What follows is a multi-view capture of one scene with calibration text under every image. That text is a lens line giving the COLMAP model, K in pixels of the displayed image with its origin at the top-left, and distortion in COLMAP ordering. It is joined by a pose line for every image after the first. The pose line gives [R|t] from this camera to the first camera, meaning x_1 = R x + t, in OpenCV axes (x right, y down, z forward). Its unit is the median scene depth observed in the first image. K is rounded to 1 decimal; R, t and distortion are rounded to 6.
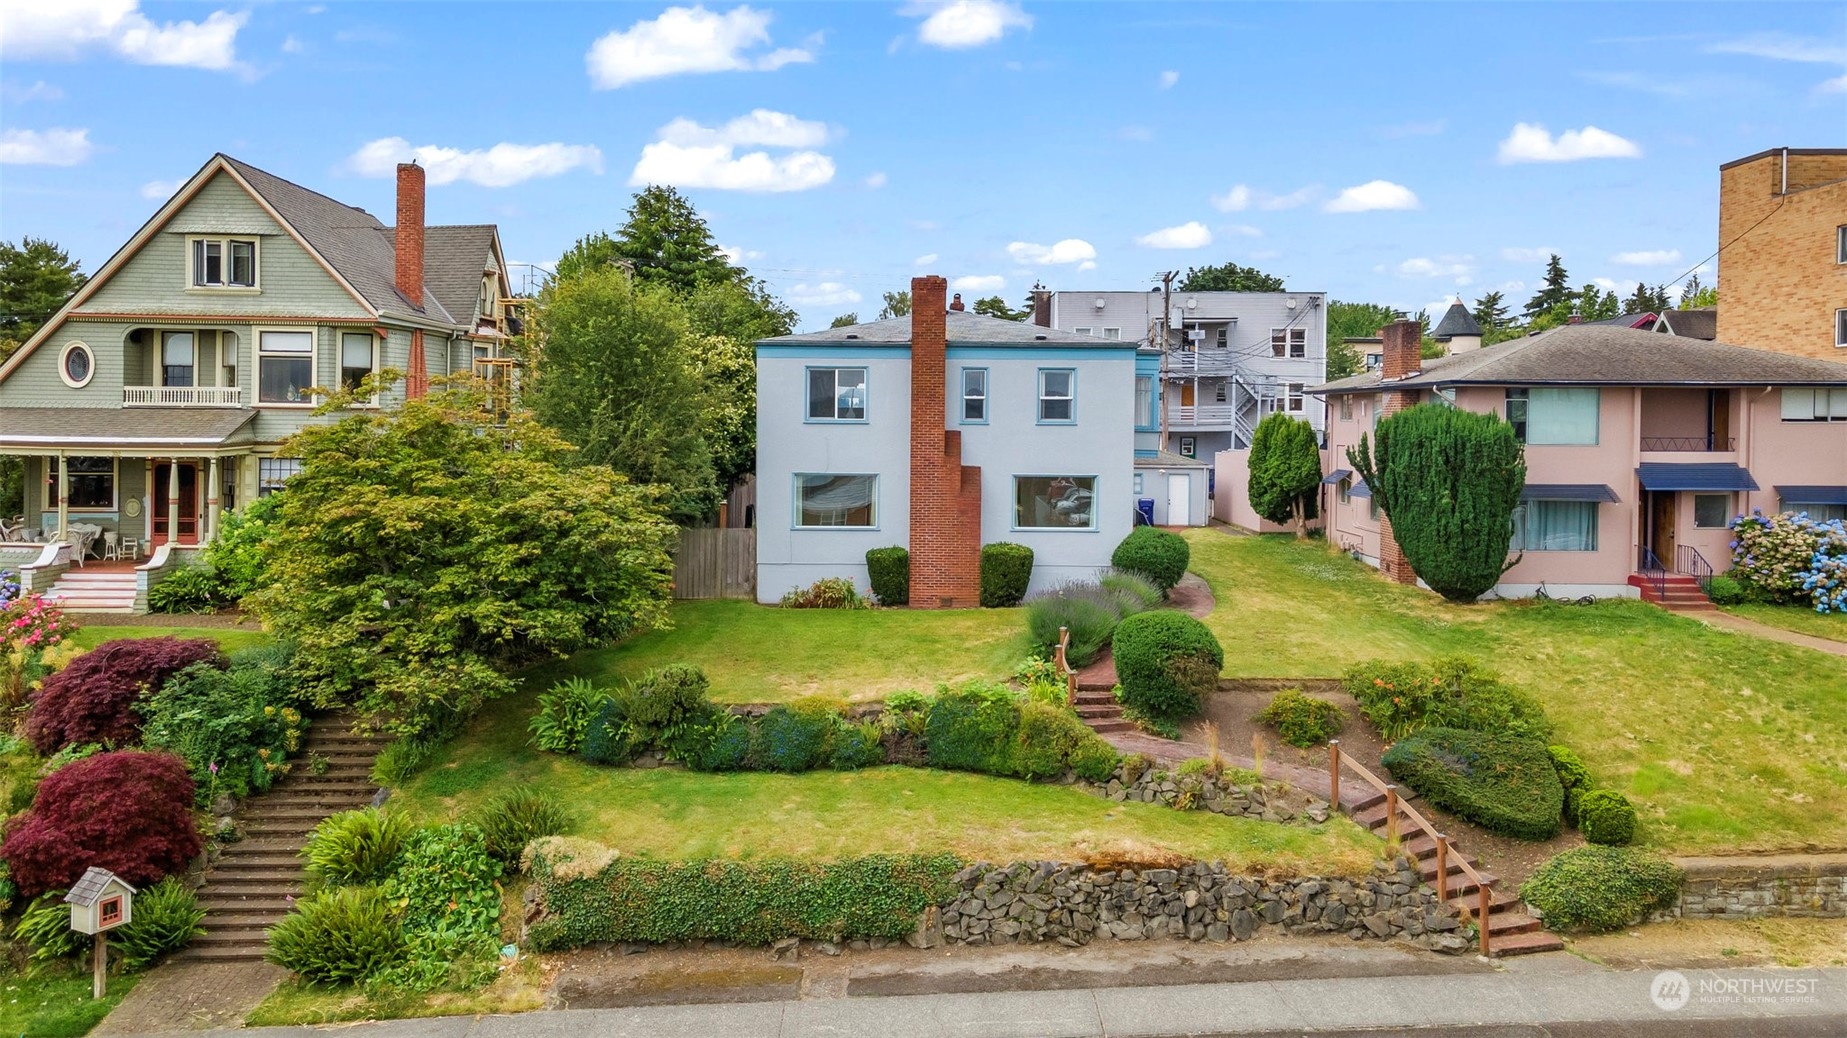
lens RADIAL K [[1361.7, 0, 923.1], [0, 1361.7, 441.0], [0, 0, 1]] dist [0.046457, 0.000866]
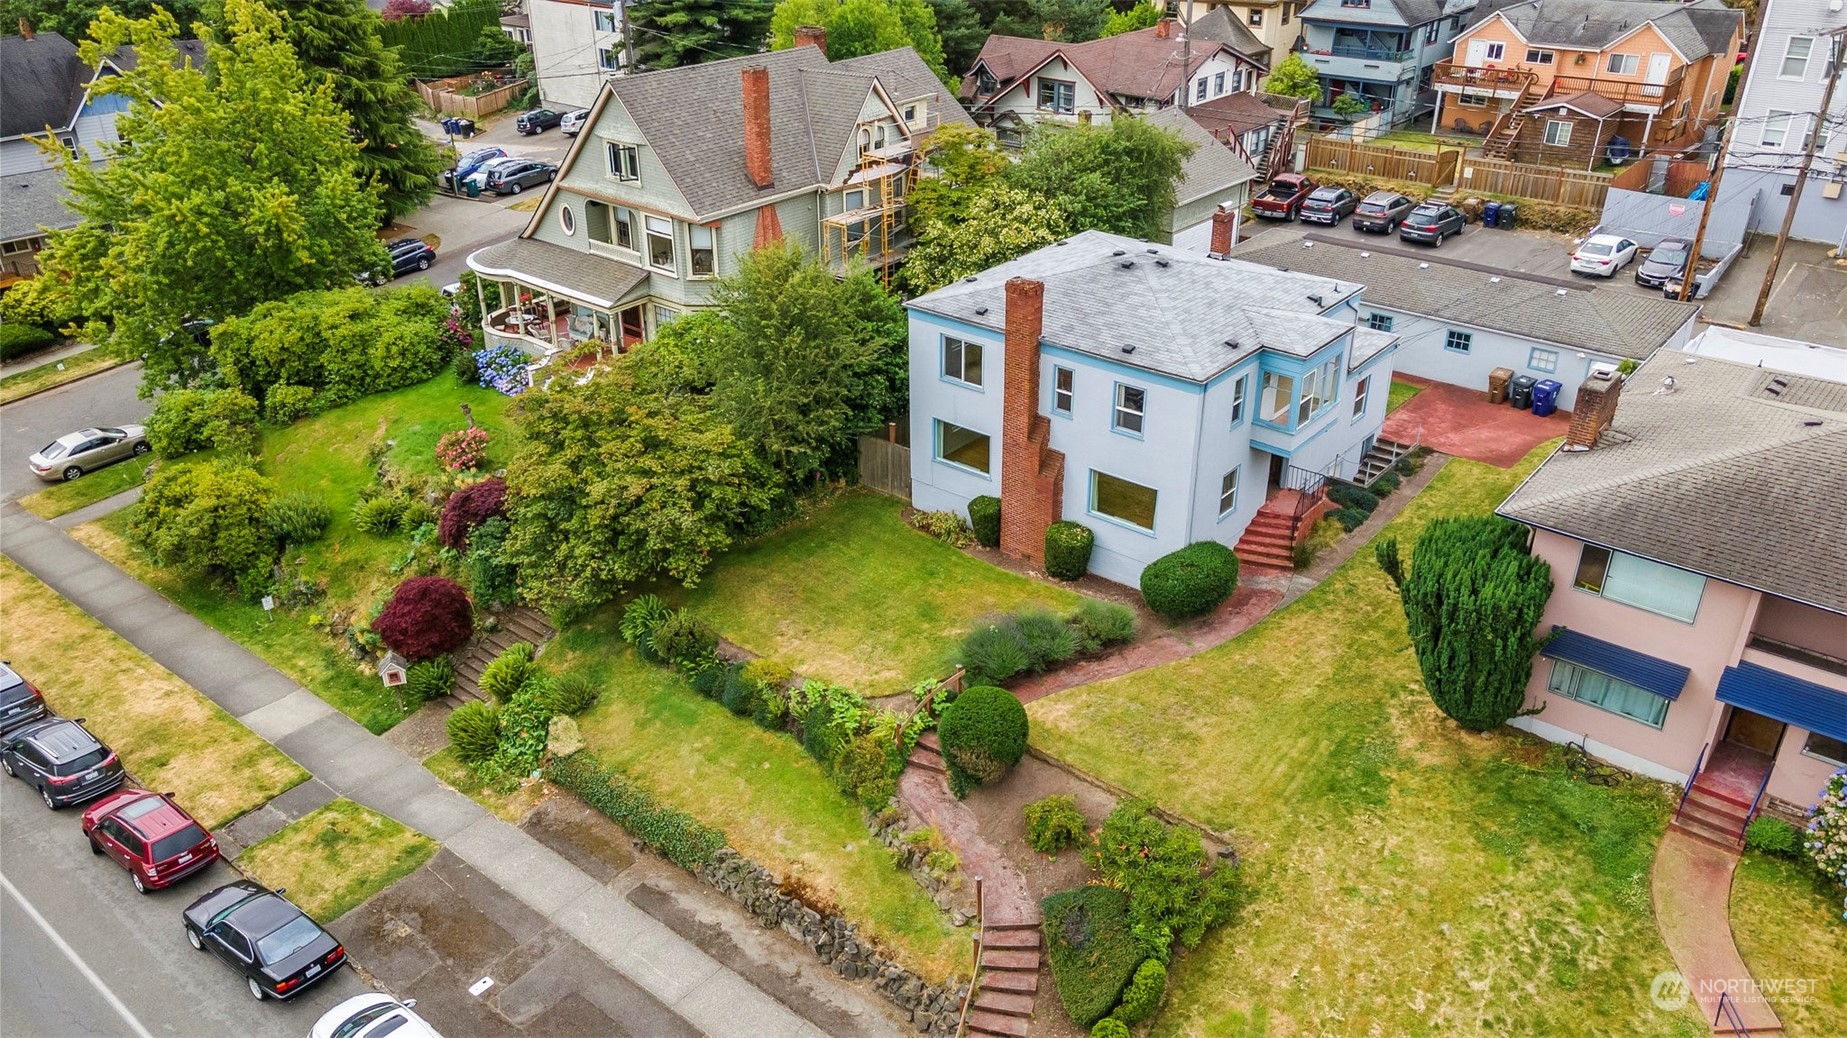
lens RADIAL K [[1368.0, 0, 923.5], [0, 1368.0, 519.0], [0, 0, 1]] dist [0.003461, 0.000937]
pose [[0.757265, 0.289634, -0.585373, 0.606424], [0.004121, 0.894152, 0.447744, -0.420575], [0.653095, -0.341474, 0.675916, 0.174359]]
